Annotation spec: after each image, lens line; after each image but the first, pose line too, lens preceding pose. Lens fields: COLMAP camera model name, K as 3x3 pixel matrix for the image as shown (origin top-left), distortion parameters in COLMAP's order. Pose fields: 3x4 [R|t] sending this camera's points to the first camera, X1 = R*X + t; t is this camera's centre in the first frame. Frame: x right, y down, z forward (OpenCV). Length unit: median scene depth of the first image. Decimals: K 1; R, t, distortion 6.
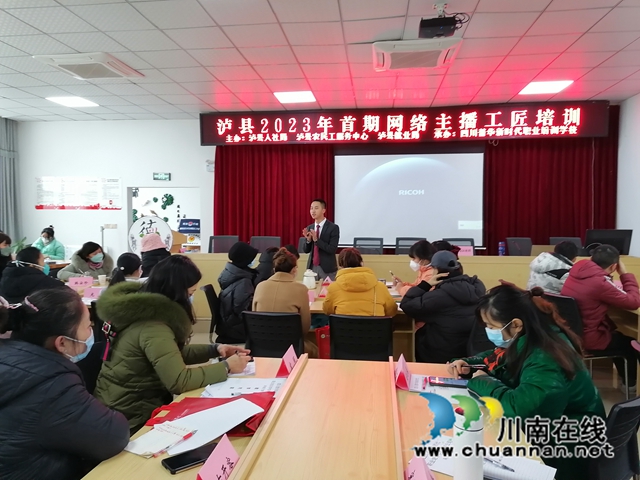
lens RADIAL K [[470.1, 0, 320.0], [0, 470.1, 240.0], [0, 0, 1]] dist [0.121528, -0.148189]
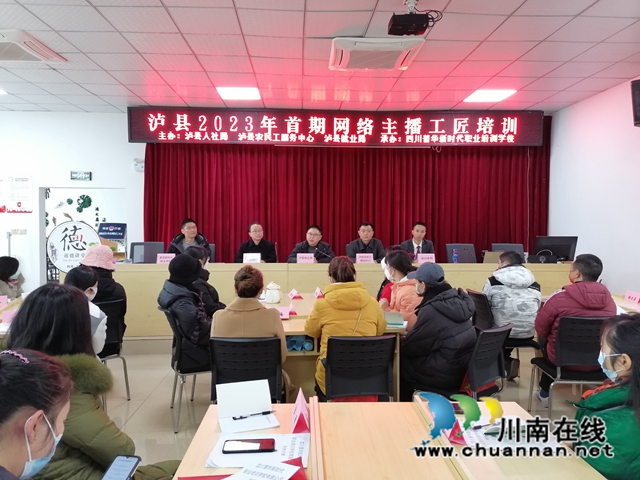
lens RADIAL K [[470.1, 0, 320.0], [0, 470.1, 240.0], [0, 0, 1]] dist [0.121528, -0.148189]
pose [[0.987092, -0.003782, 0.160110, -0.041731], [0.004793, 0.999971, -0.005930, -0.006942], [-0.160082, 0.006621, 0.987081, 0.050725]]
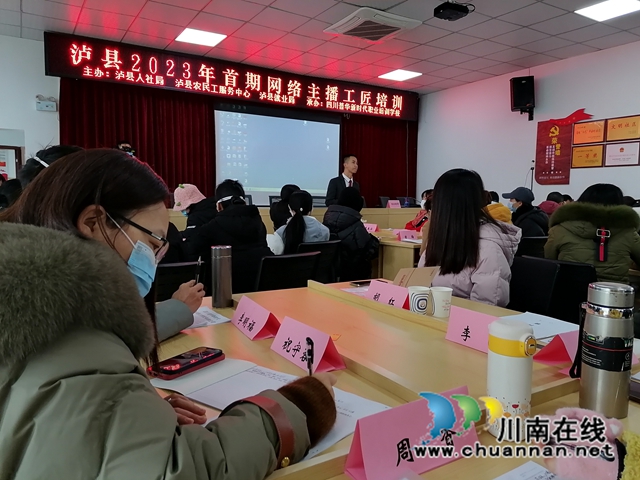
lens RADIAL K [[470.1, 0, 320.0], [0, 470.1, 240.0], [0, 0, 1]] dist [0.121528, -0.148189]
pose [[0.784428, -0.050112, 0.618192, -0.415823], [0.016528, 0.998066, 0.059933, 0.026800], [-0.619999, -0.036796, 0.783739, 0.124336]]
